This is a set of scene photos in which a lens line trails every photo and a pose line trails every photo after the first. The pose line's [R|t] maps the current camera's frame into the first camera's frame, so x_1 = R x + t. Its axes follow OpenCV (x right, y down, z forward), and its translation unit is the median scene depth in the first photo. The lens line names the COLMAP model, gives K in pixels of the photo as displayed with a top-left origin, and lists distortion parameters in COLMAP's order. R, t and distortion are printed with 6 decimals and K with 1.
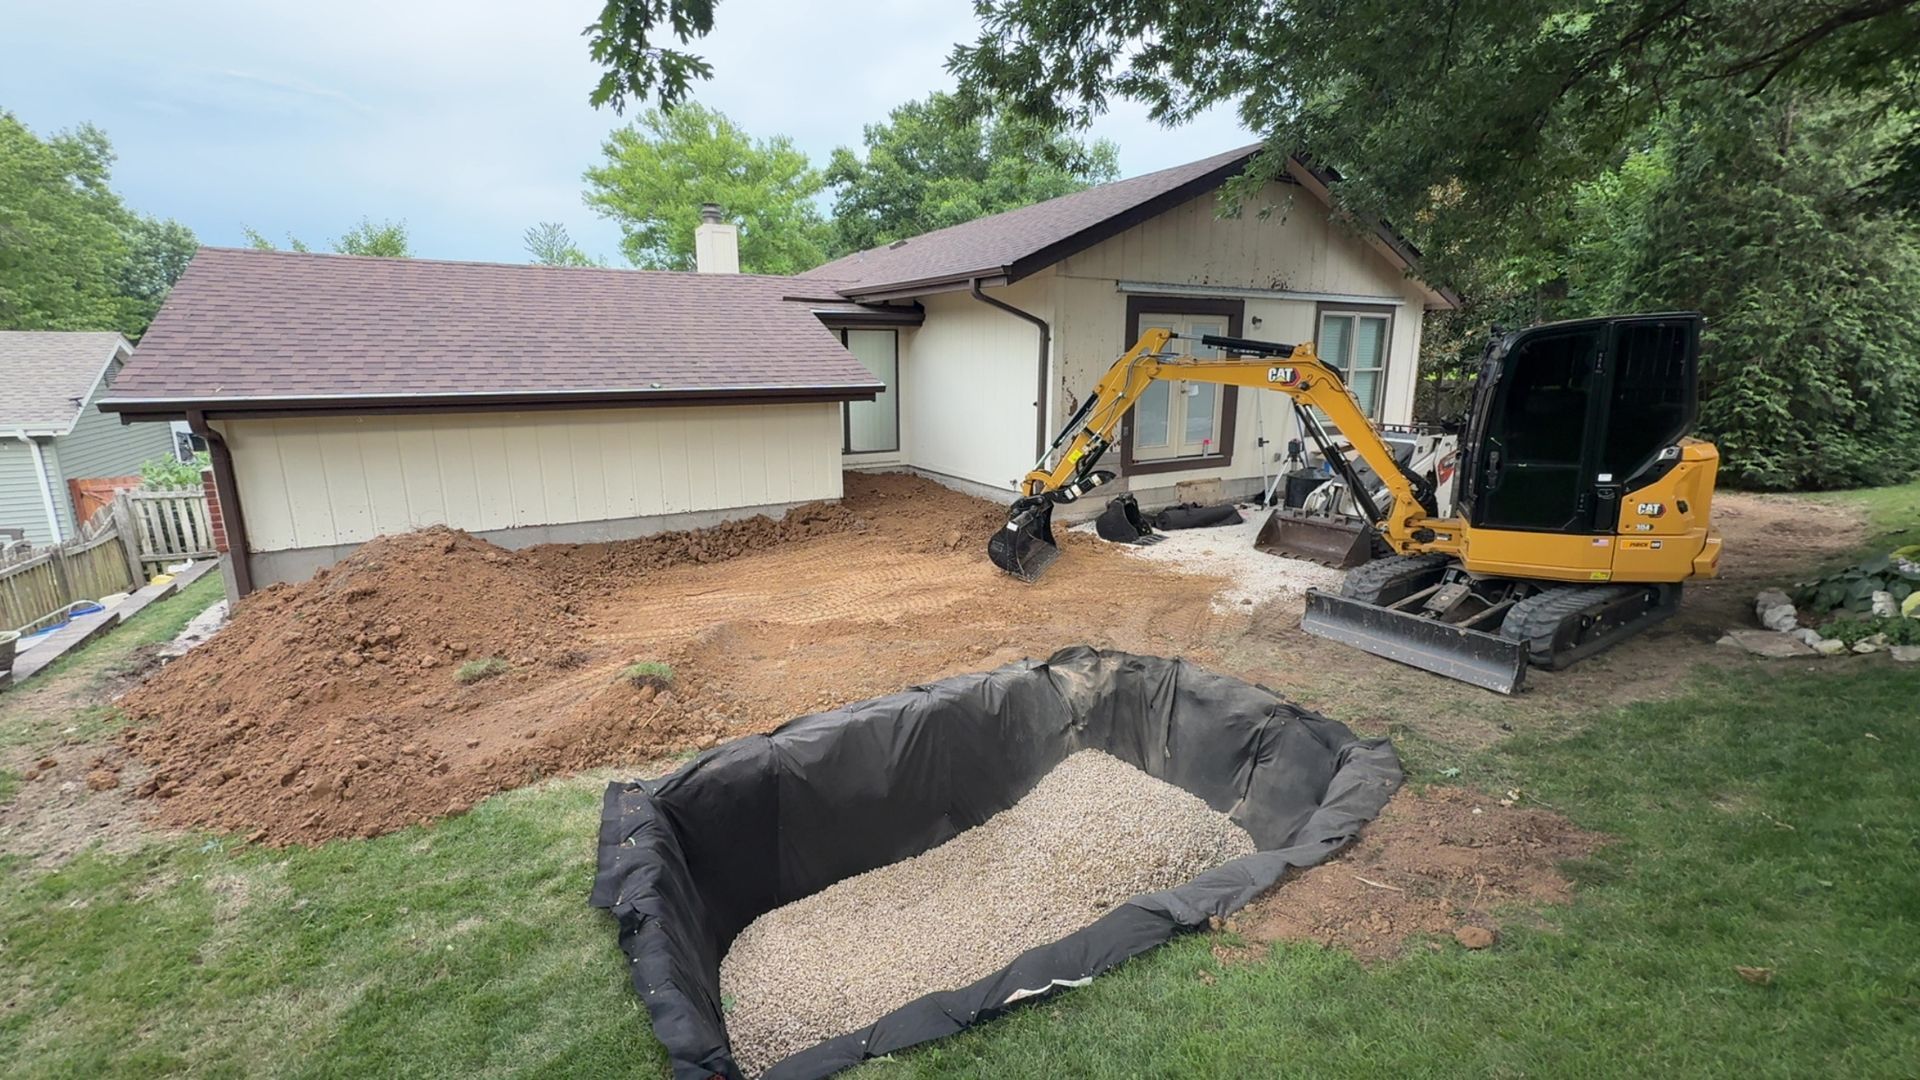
lens RADIAL K [[791.1, 0, 957.3], [0, 791.1, 537.9], [0, 0, 1]] dist [-0.001051, -0.000059]
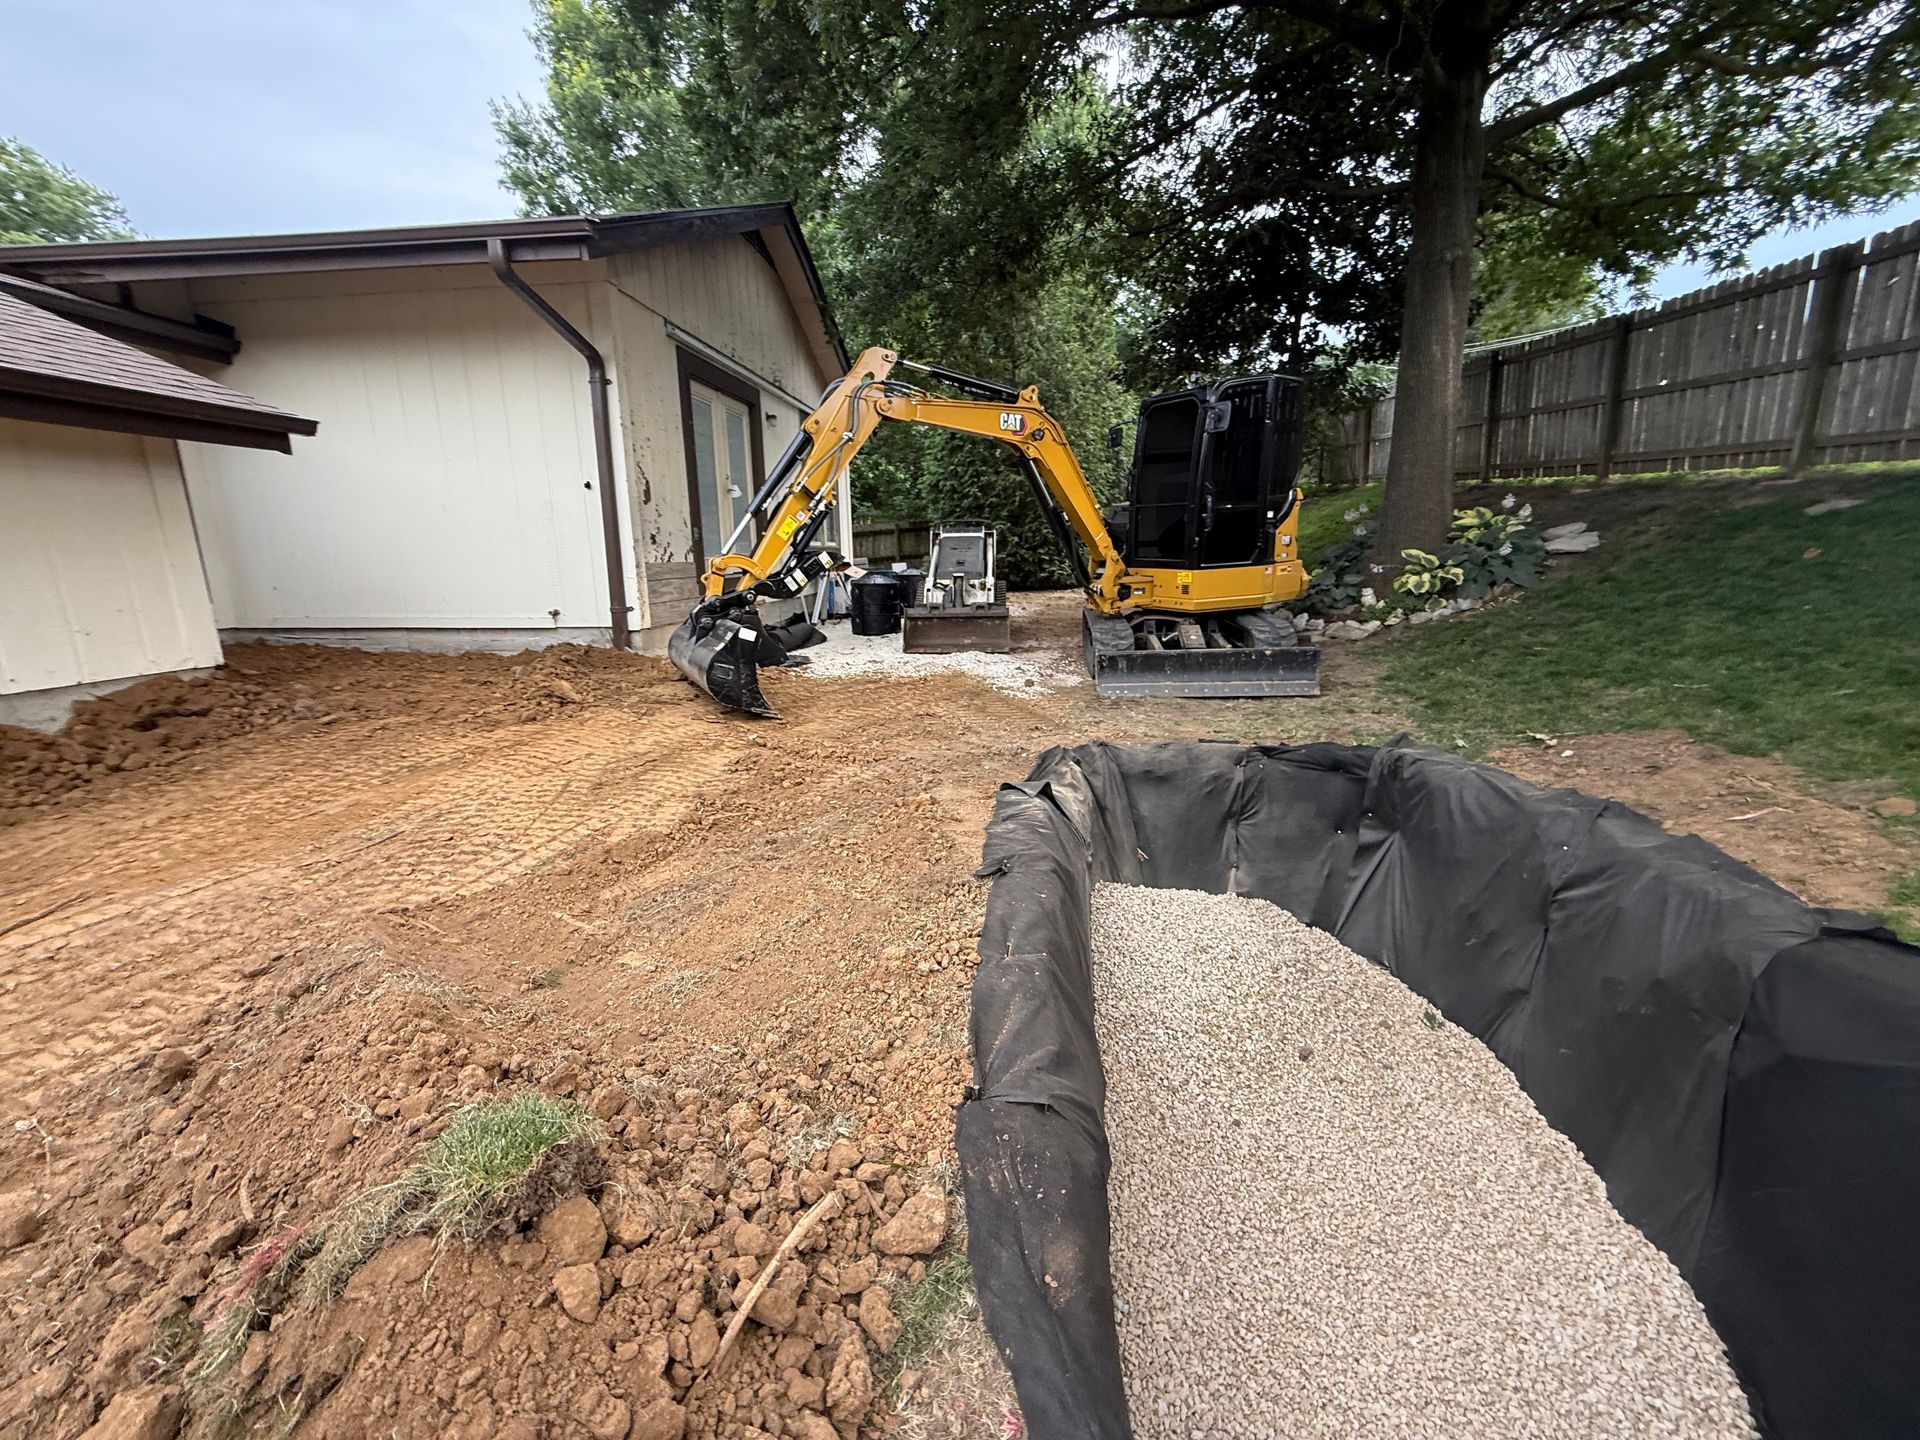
lens RADIAL K [[763.4, 0, 963.2], [0, 763.4, 715.5], [0, 0, 1]] dist [-0.000006, 0.000089]
pose [[0.604295, -0.178961, 0.776402, -0.303100], [0.186019, 0.979208, 0.080924, 0.030682], [-0.774742, 0.095524, 0.625020, 0.483794]]
